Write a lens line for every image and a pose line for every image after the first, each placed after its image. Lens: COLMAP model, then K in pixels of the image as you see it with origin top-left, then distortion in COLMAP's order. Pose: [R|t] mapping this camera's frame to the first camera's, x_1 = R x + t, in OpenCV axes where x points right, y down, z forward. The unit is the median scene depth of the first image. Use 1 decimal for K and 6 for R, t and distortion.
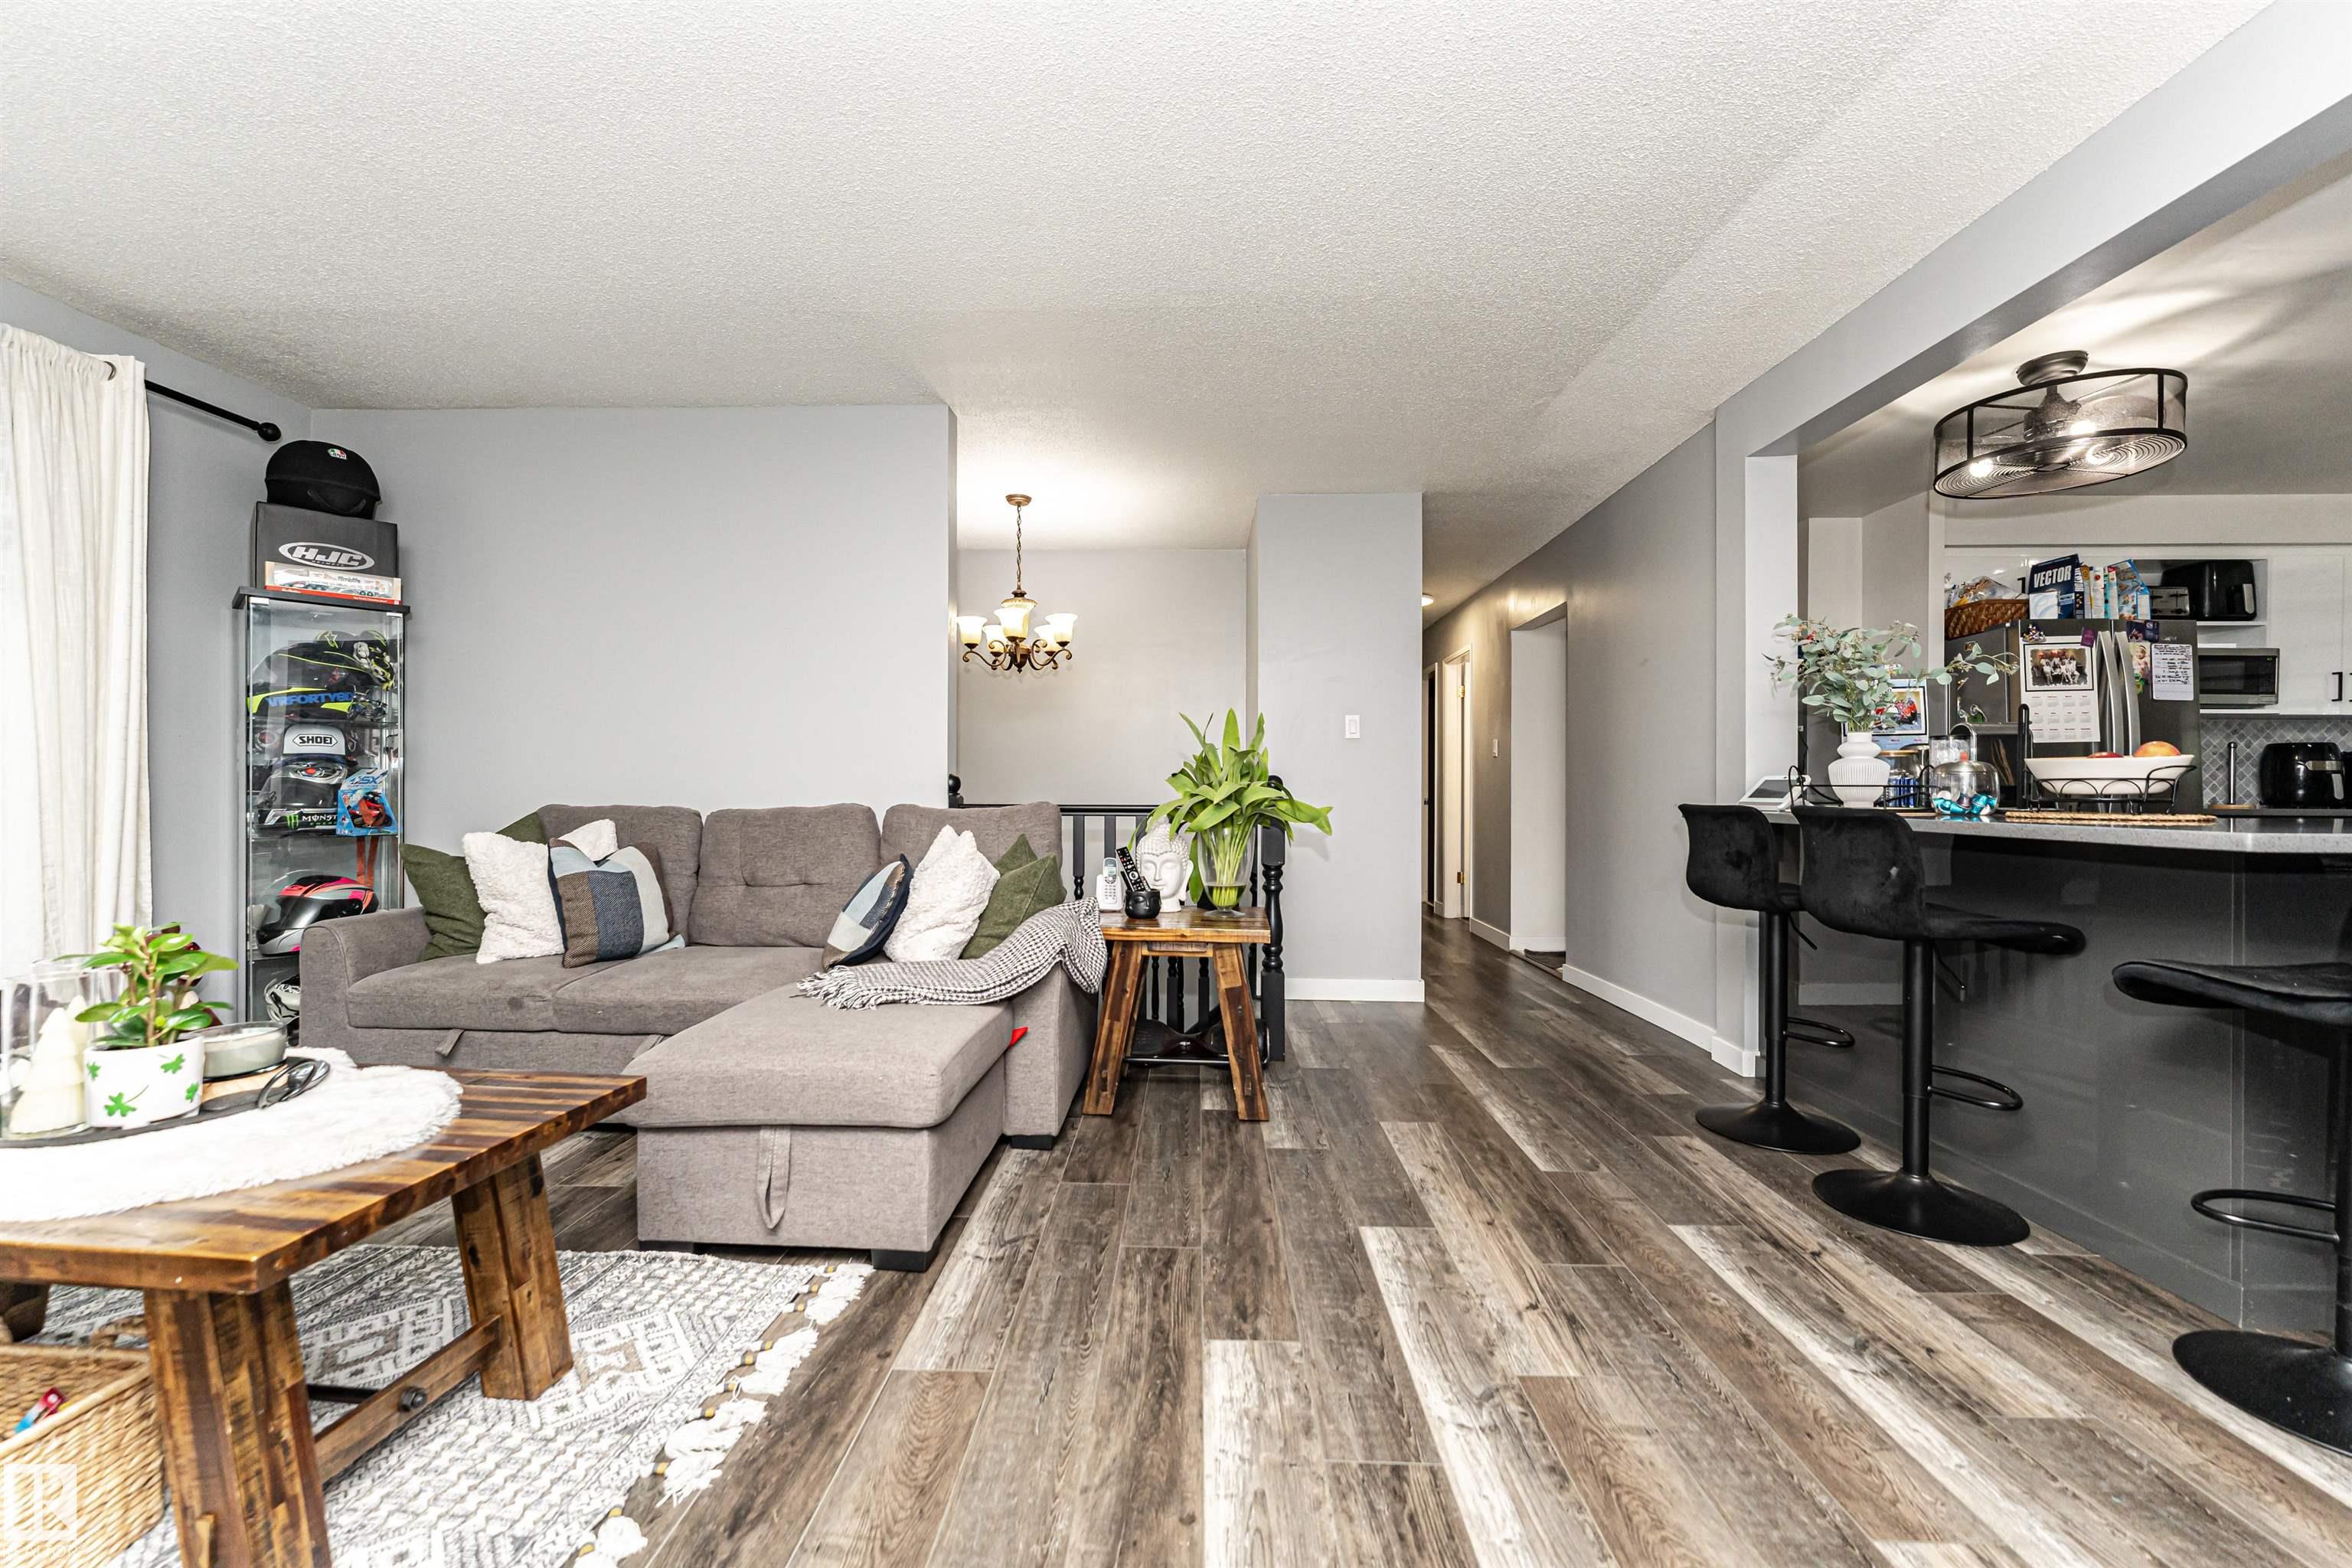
lens RADIAL K [[942.0, 0, 1167.0], [0, 942.0, 786.2], [0, 0, 1]] dist [-0.000820, 0.000618]
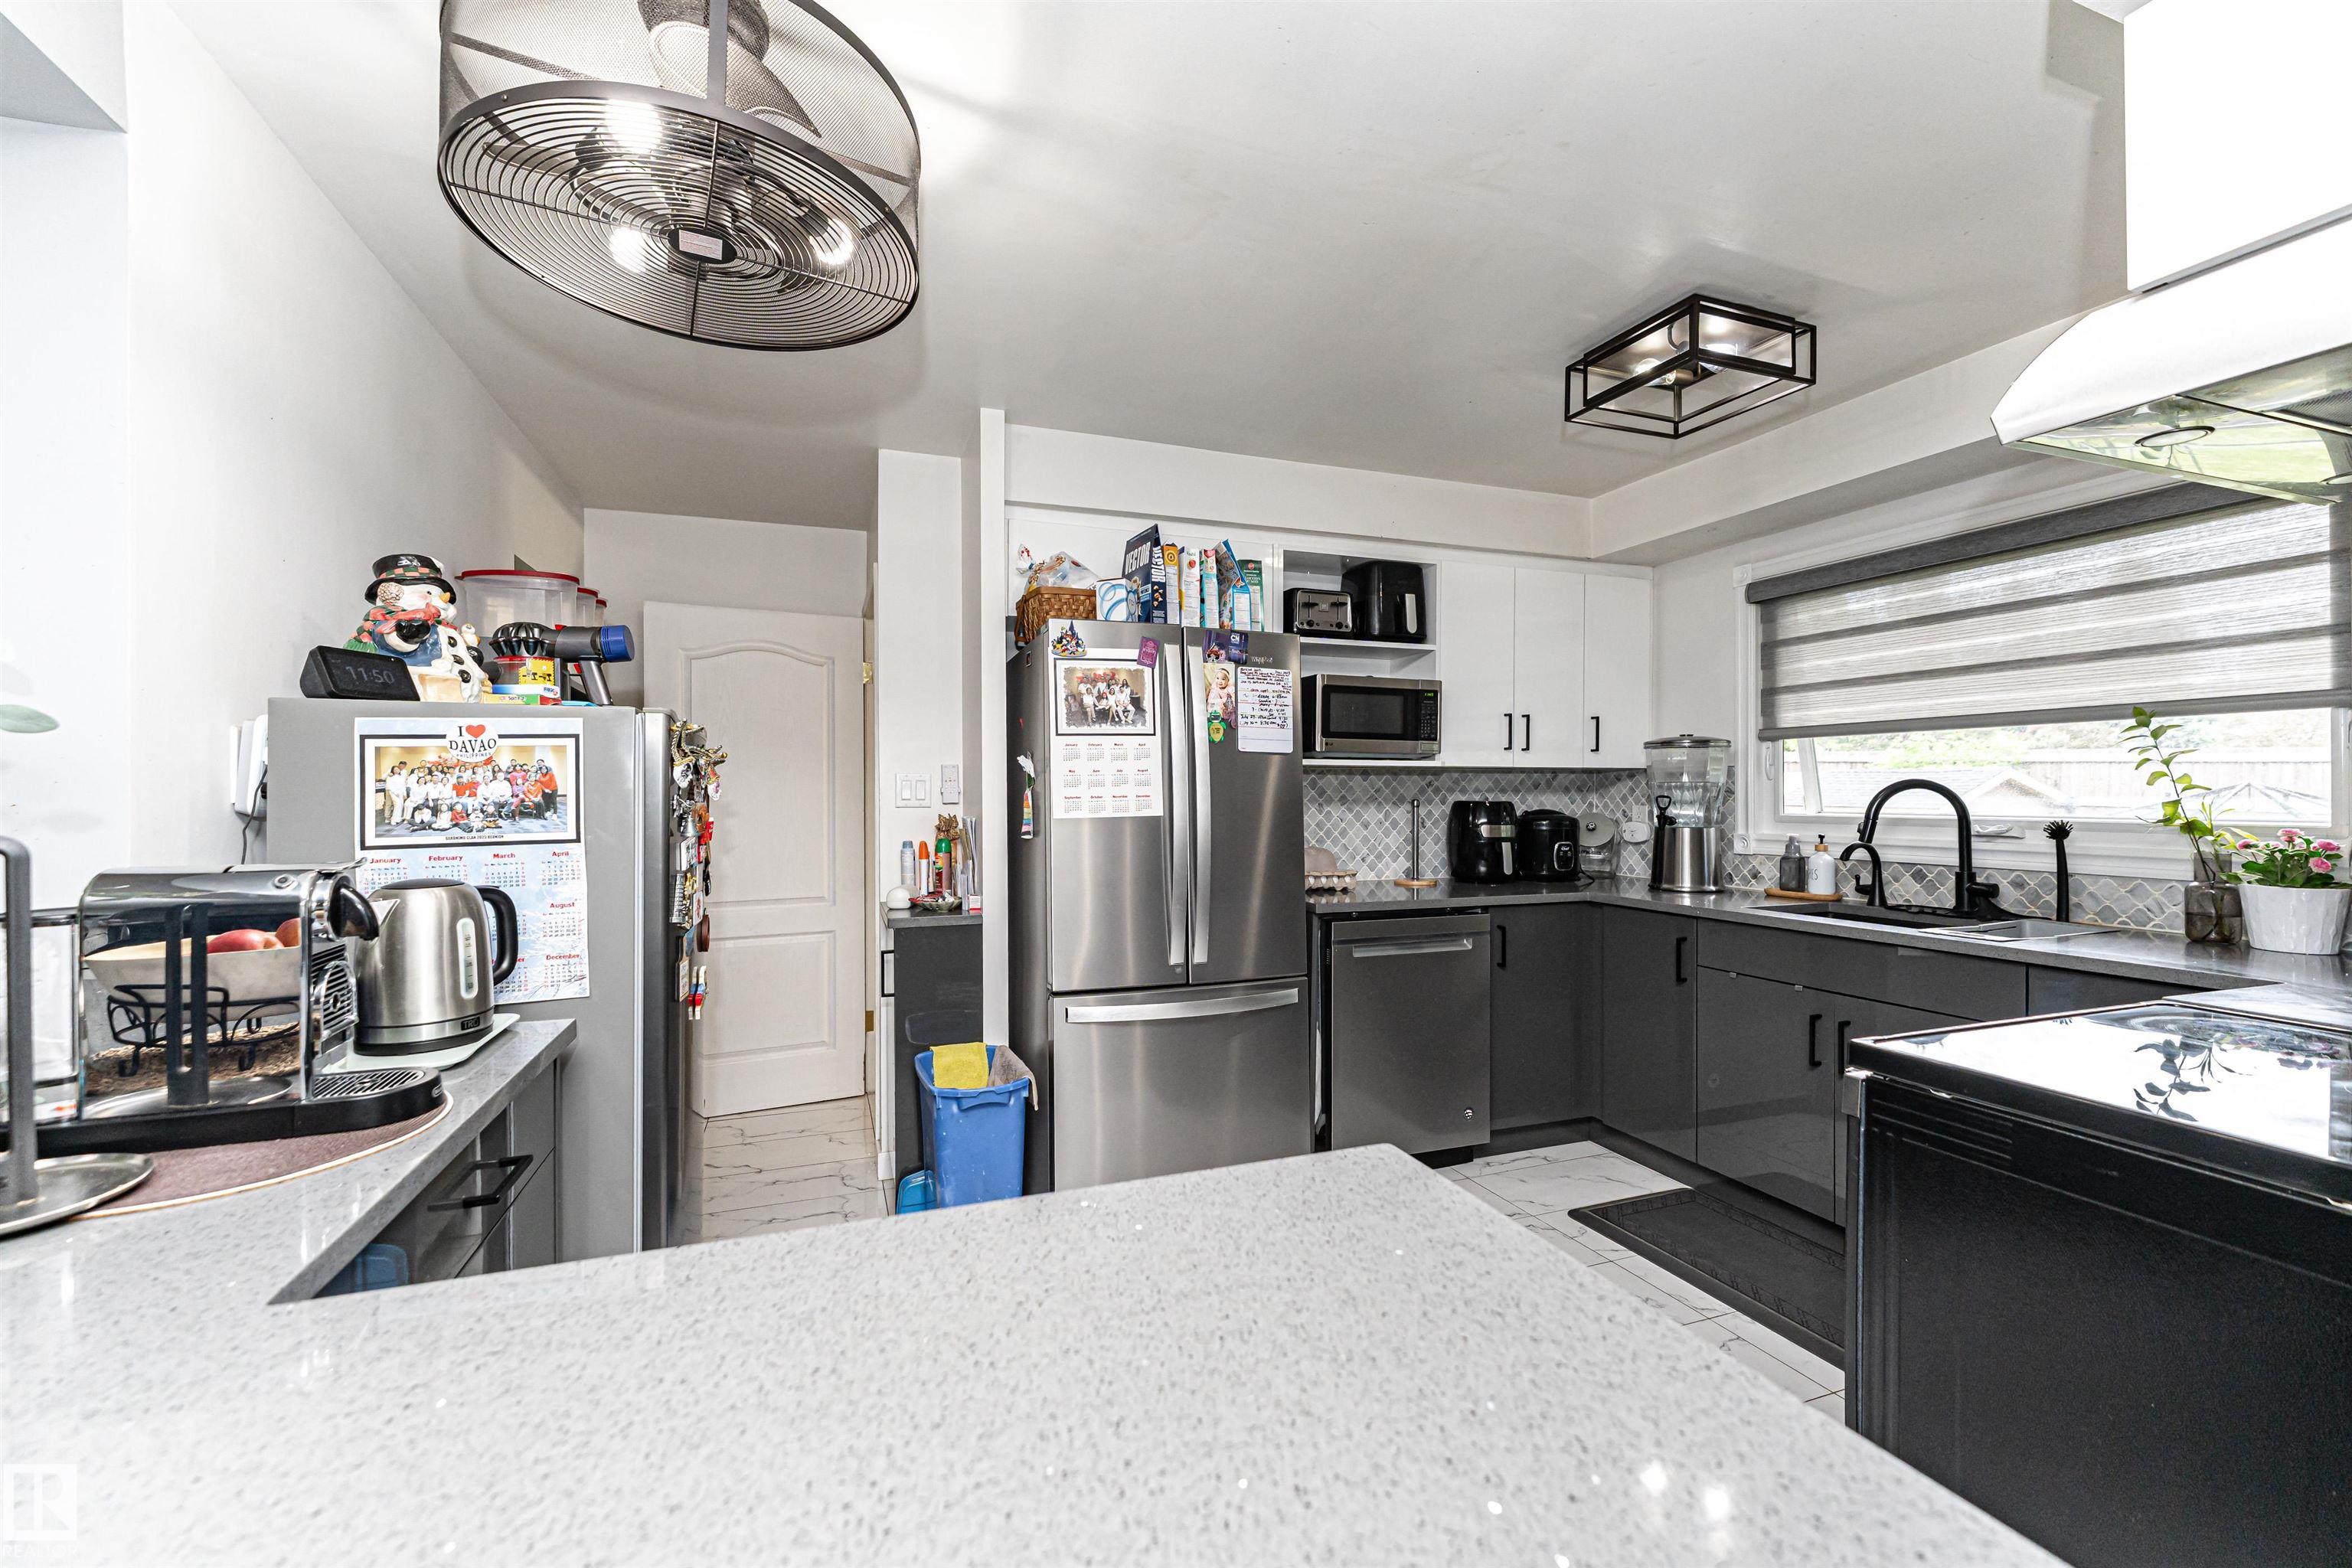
lens RADIAL K [[942.0, 0, 1164.9], [0, 942.0, 792.3], [0, 0, 1]] dist [-0.000820, 0.000618]
pose [[0.932777, -0.006036, 0.360404, 0.985990], [0.004496, 0.999977, 0.005112, -0.086456], [-0.360426, -0.003148, 0.932782, 0.520985]]
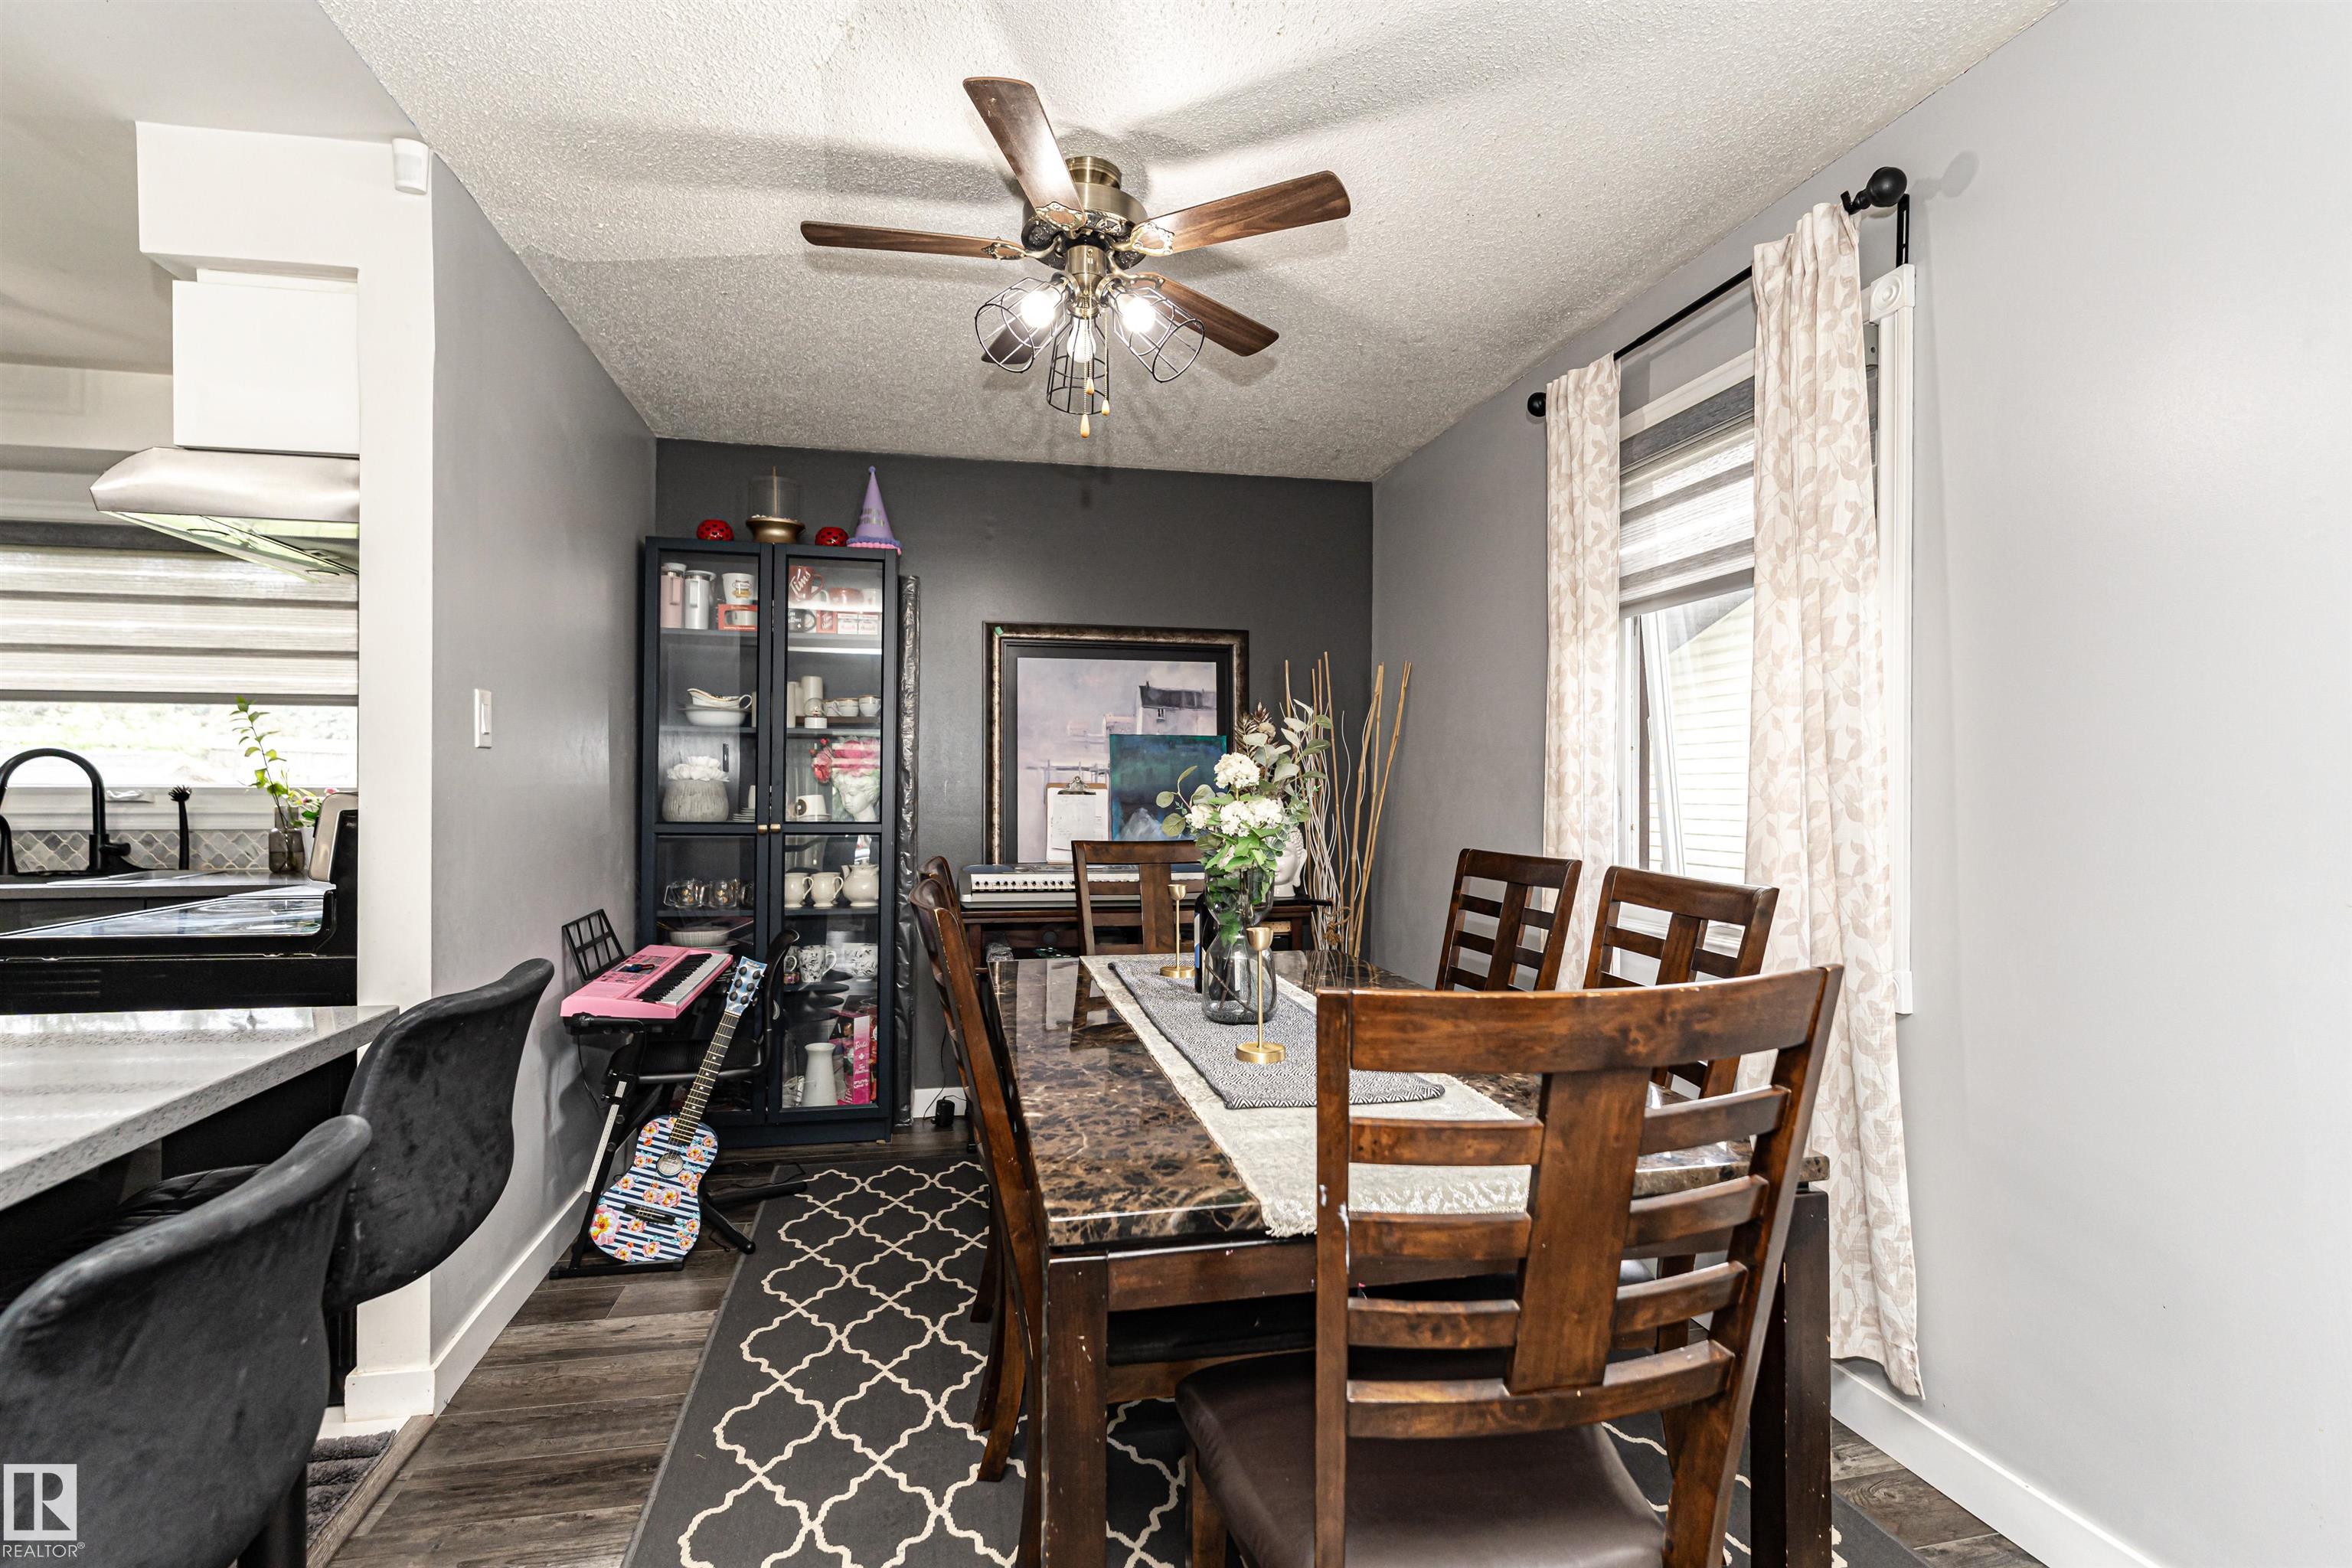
lens RADIAL K [[1123.9, 0, 1177.5], [0, 1123.9, 787.4], [0, 0, 1]] dist [-0.000199, 0.000324]
pose [[-0.240980, -0.004136, 0.970521, 0.627396], [-0.011372, 0.999934, 0.001438, -0.066247], [-0.970463, -0.010690, -0.241012, 0.284054]]
